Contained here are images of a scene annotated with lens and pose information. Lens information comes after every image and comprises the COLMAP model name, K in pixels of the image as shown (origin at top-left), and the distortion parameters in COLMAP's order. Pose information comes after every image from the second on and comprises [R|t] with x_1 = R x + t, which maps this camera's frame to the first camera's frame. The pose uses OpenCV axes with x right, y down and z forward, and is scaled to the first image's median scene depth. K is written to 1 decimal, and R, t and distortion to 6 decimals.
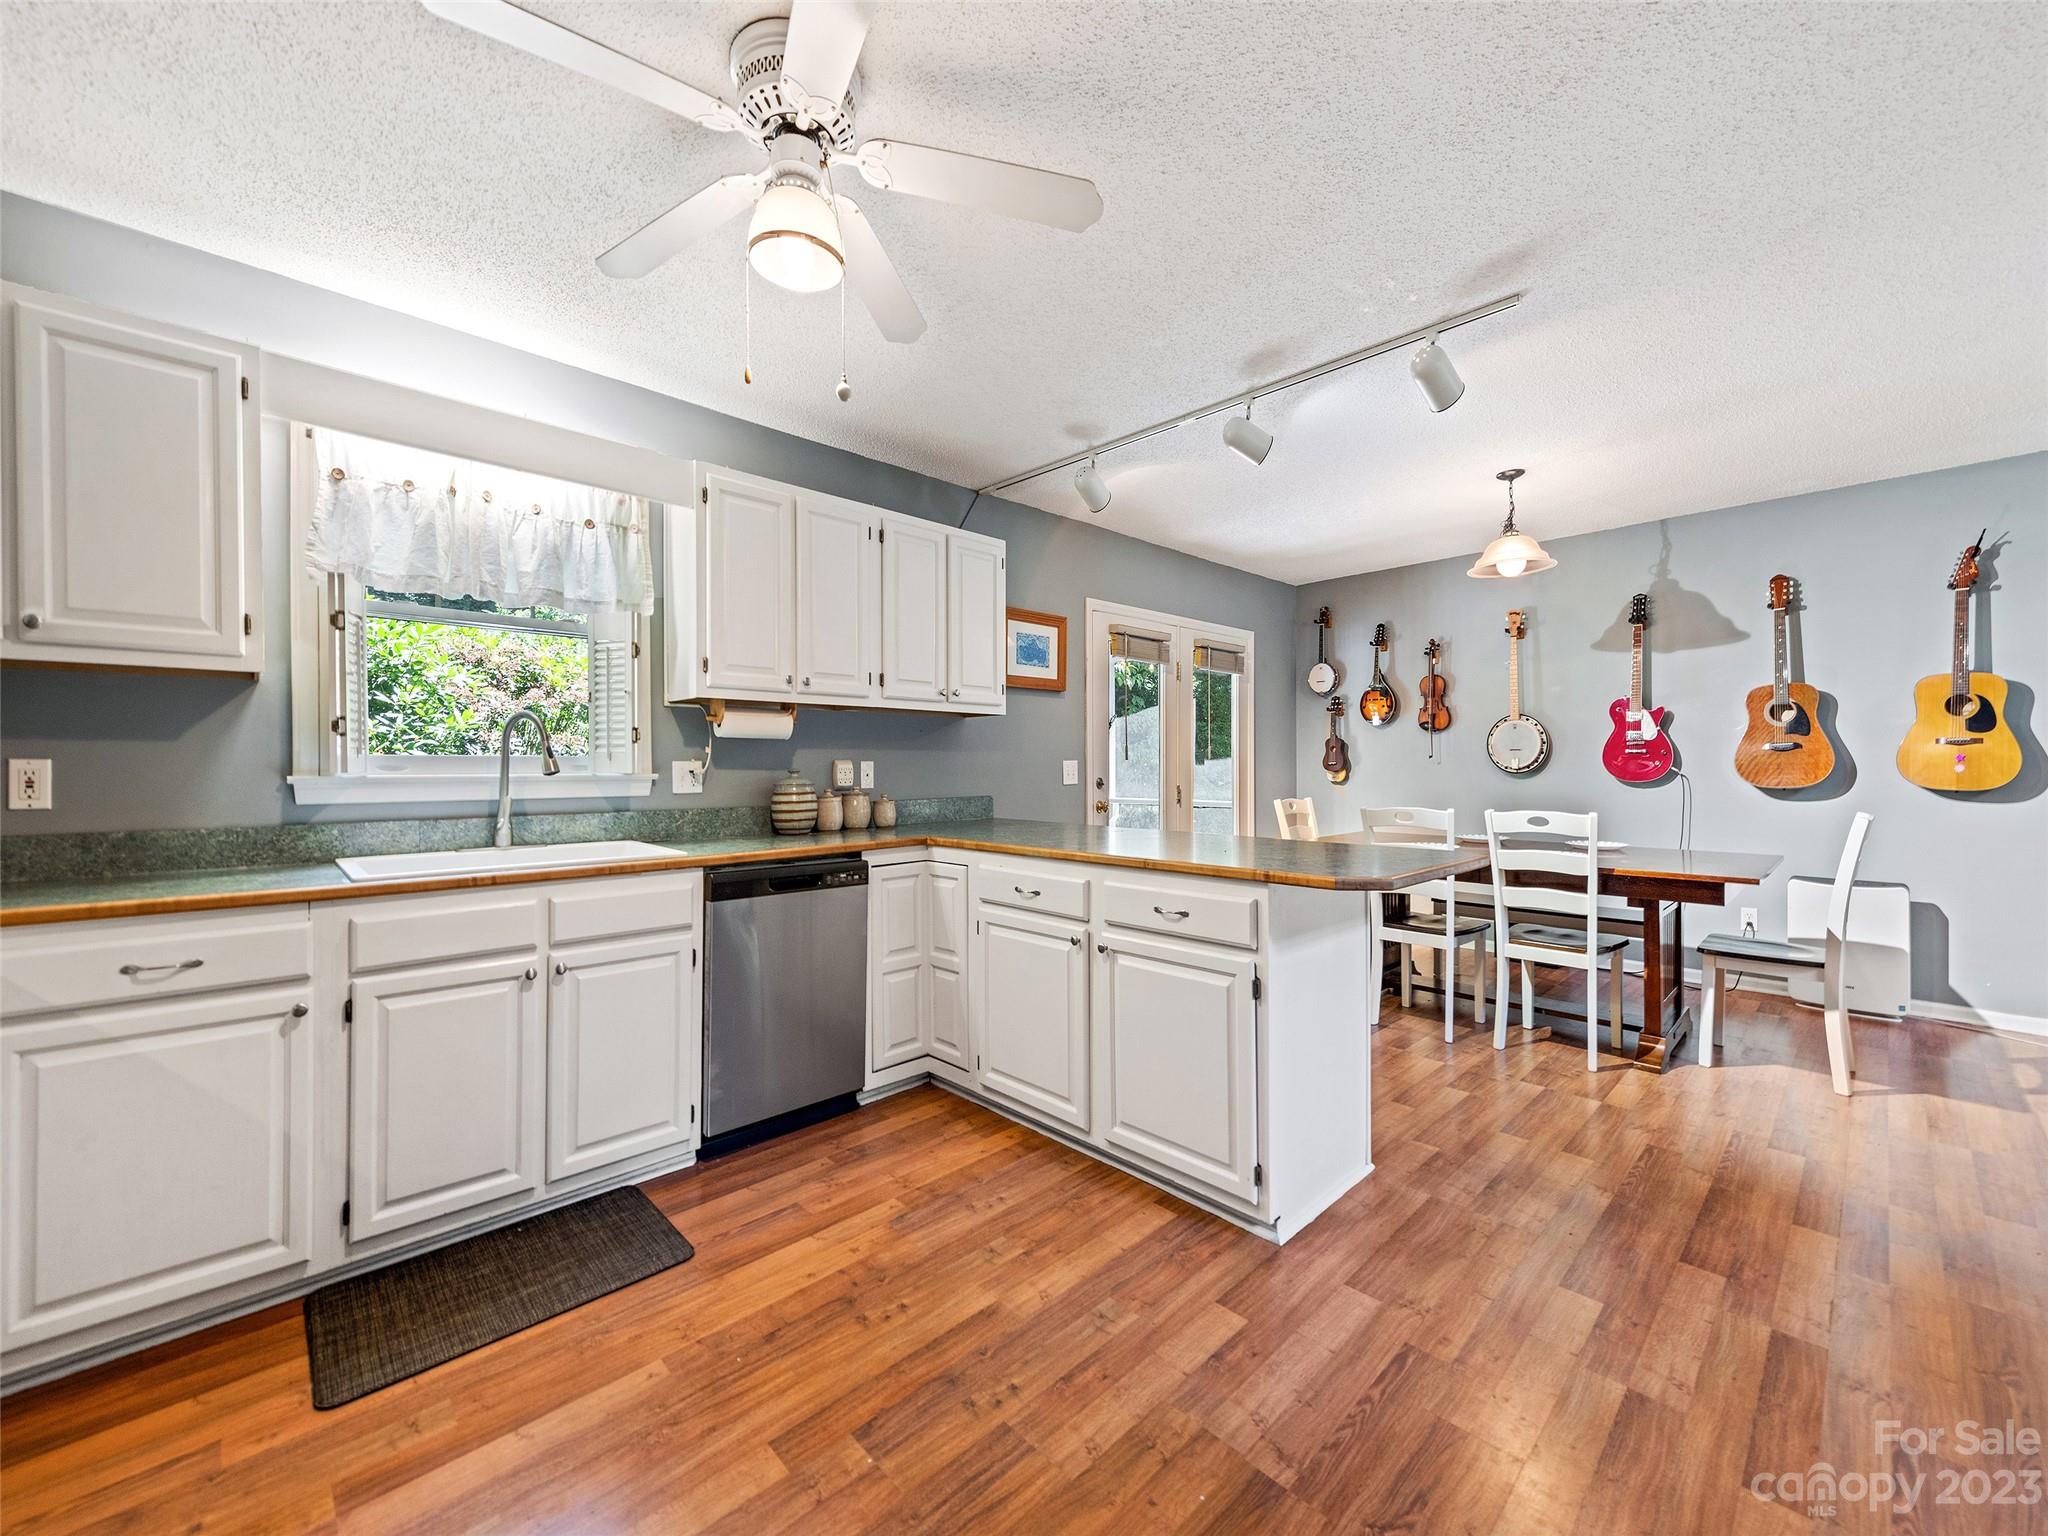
lens RADIAL K [[819.7, 0, 1035.5], [0, 819.7, 787.2], [0, 0, 1]] dist [0.011607, -0.001139]
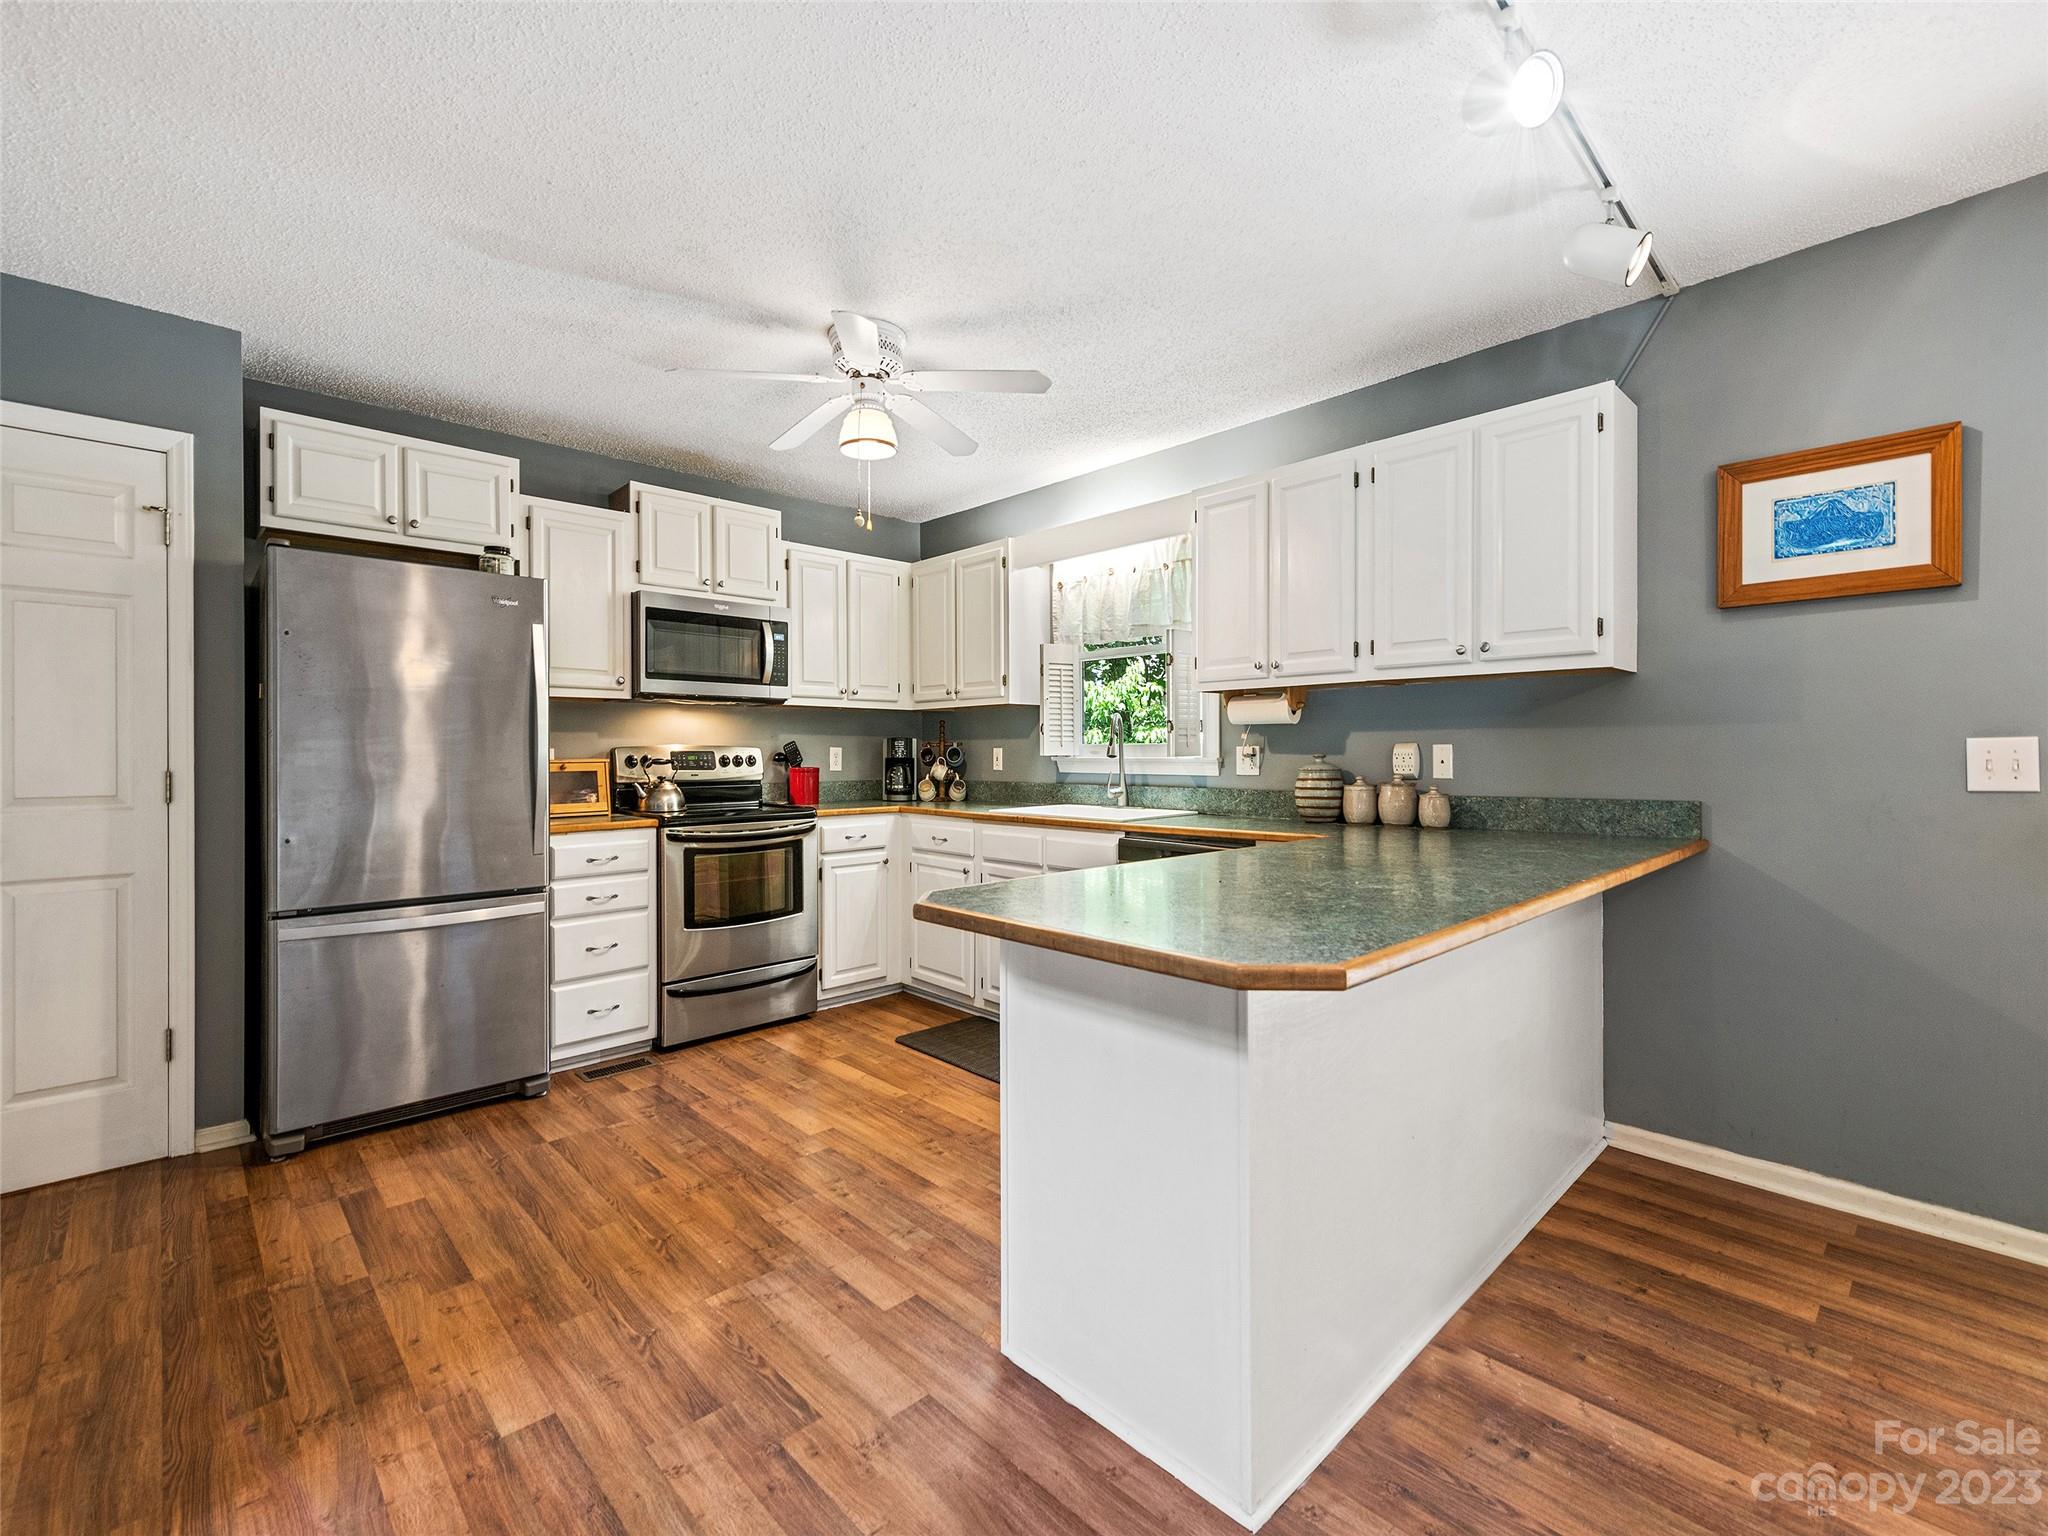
lens RADIAL K [[924.9, 0, 1024.1], [0, 924.9, 776.6], [0, 0, 1]] dist [0.009978, -0.000824]
pose [[-0.028648, 0.028726, -0.999177, 1.139538], [-0.023630, 0.999288, 0.029407, -0.027769], [0.999310, 0.024453, -0.027949, 0.996296]]
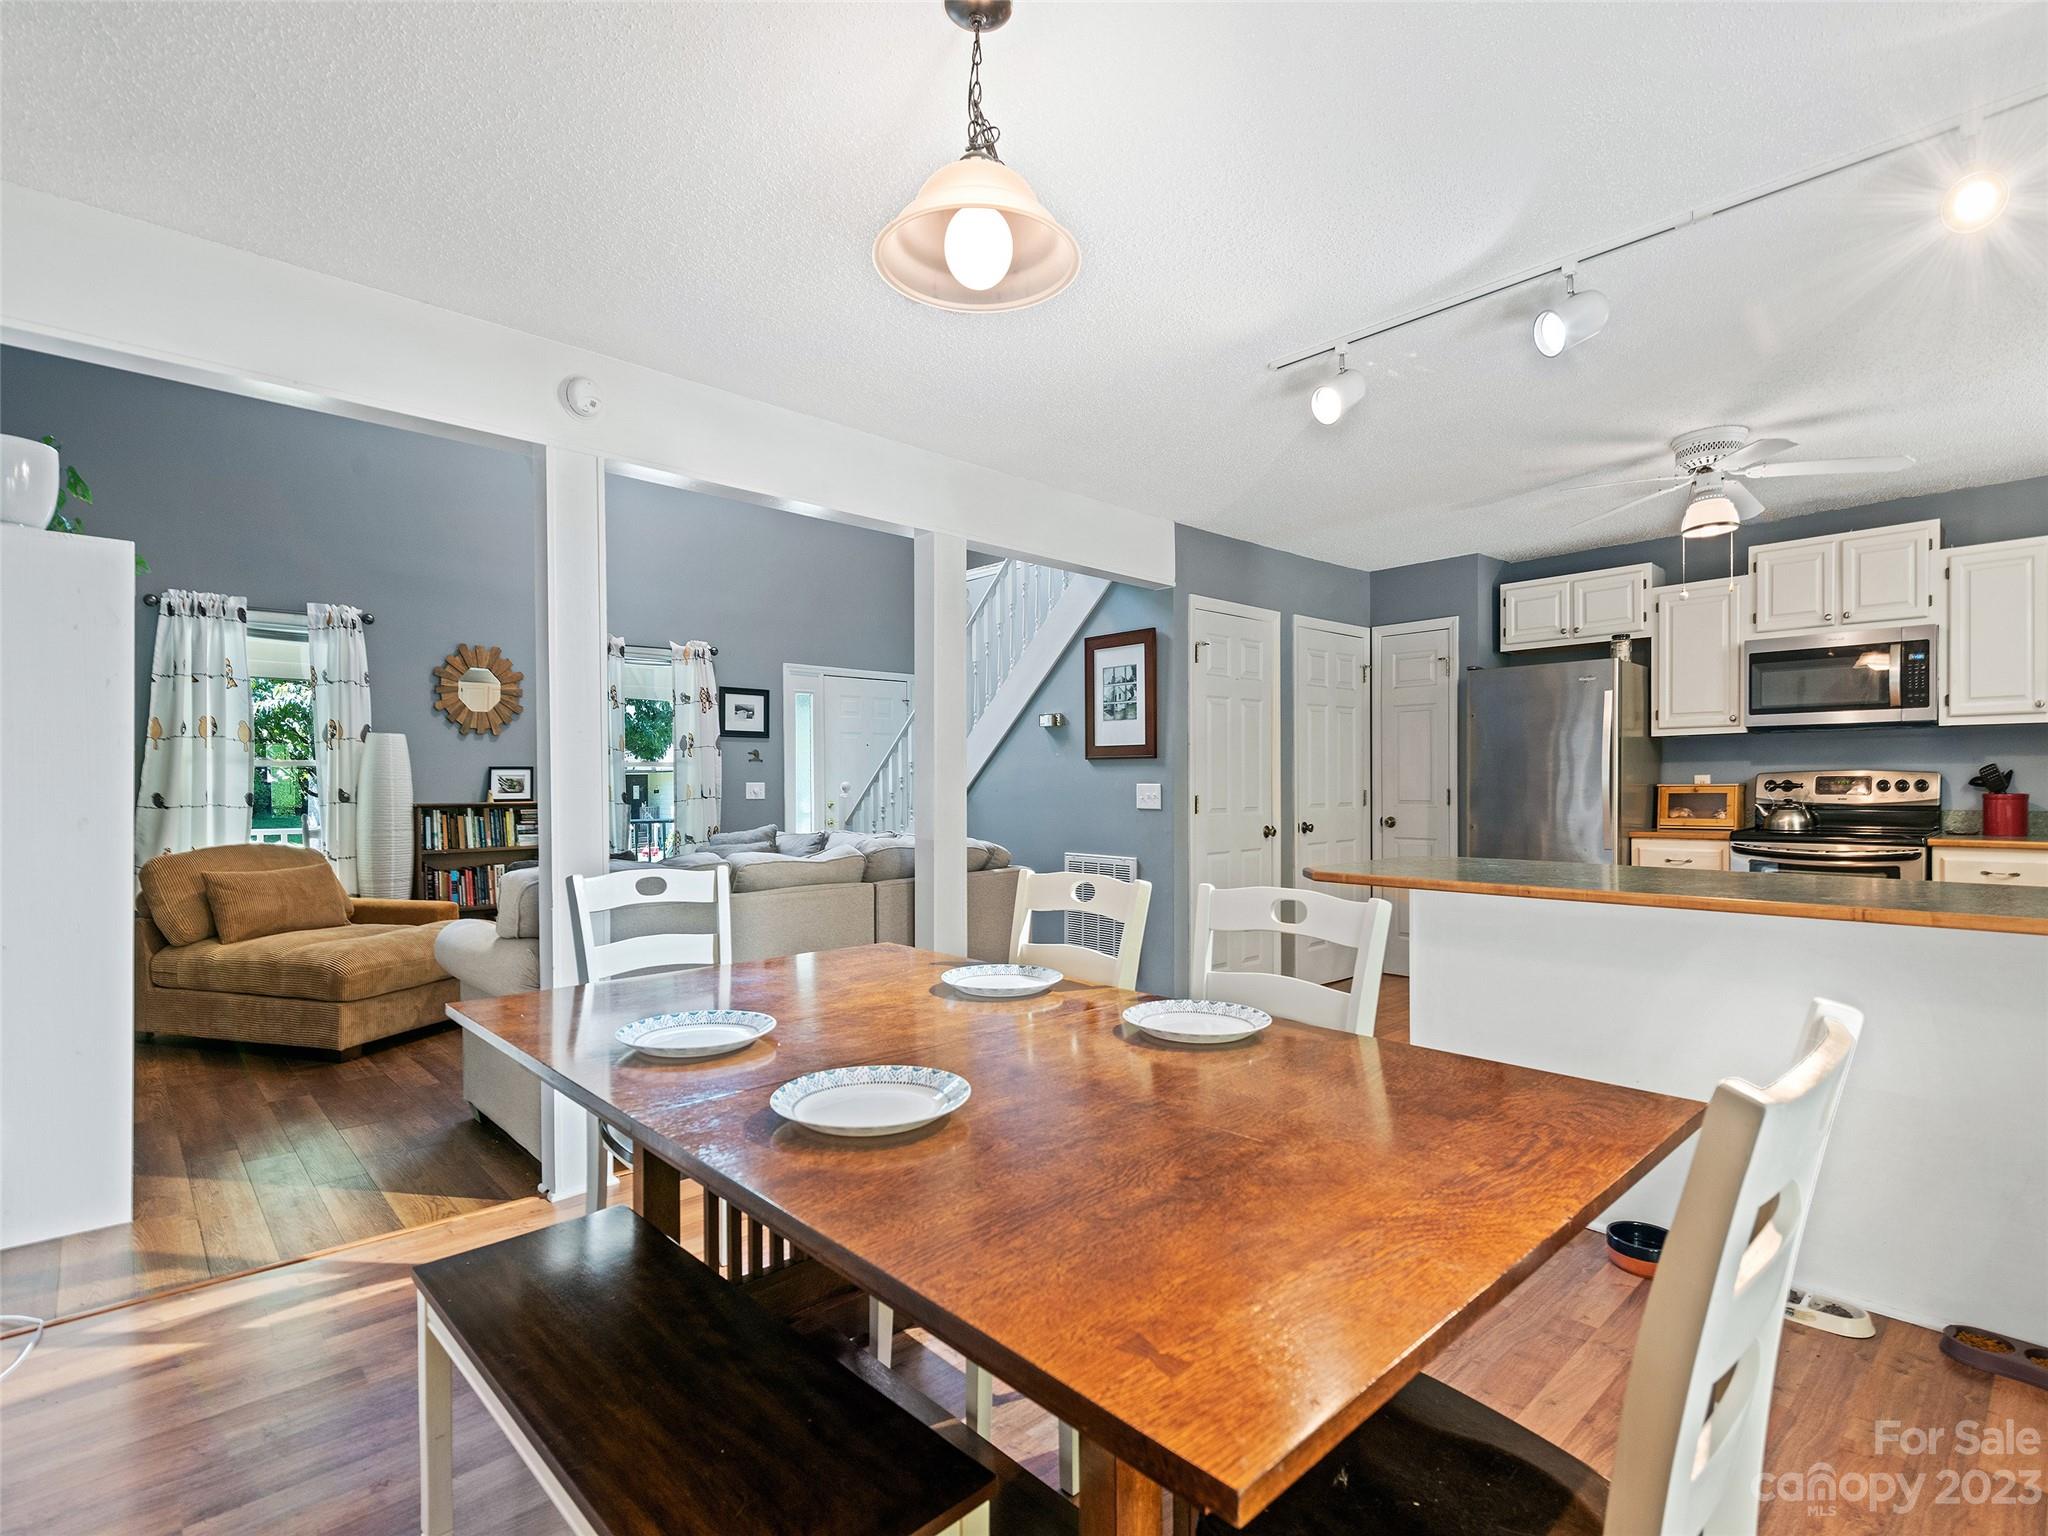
lens RADIAL K [[1005.2, 0, 1035.4], [0, 1005.2, 786.1], [0, 0, 1]] dist [0.005186, -0.000620]
pose [[-0.998673, 0.014838, 0.049313, 0.875110], [0.016453, 0.999336, 0.032504, -0.085543], [-0.048798, 0.033273, -0.998254, 2.535947]]
